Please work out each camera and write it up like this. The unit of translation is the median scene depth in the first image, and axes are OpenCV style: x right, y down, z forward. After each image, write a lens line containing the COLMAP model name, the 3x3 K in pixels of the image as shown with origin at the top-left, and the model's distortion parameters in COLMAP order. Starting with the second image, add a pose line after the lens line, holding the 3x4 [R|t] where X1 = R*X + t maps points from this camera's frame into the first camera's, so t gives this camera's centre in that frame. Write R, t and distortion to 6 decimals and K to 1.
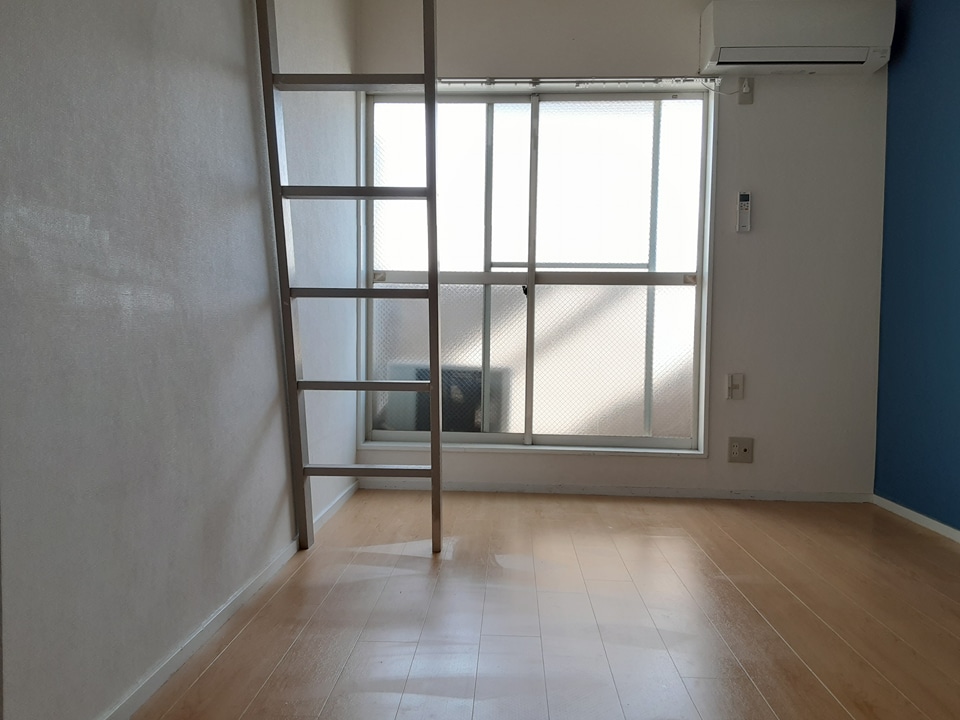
lens RADIAL K [[775.4, 0, 466.1], [0, 775.4, 367.7], [0, 0, 1]] dist [0.130414, -0.209602]
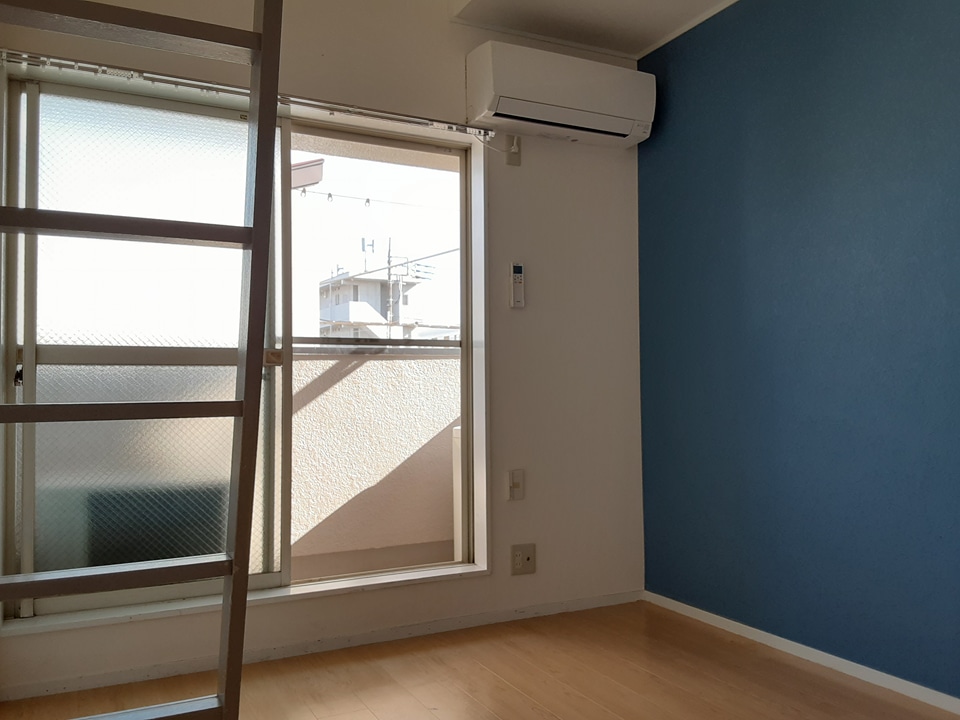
lens RADIAL K [[775.4, 0, 466.1], [0, 775.4, 367.7], [0, 0, 1]] dist [0.130414, -0.209602]
pose [[0.867788, -0.004539, 0.496914, -0.130336], [0.037760, 0.997670, -0.056830, -0.058811], [-0.495498, 0.068080, 0.865937, 0.282085]]
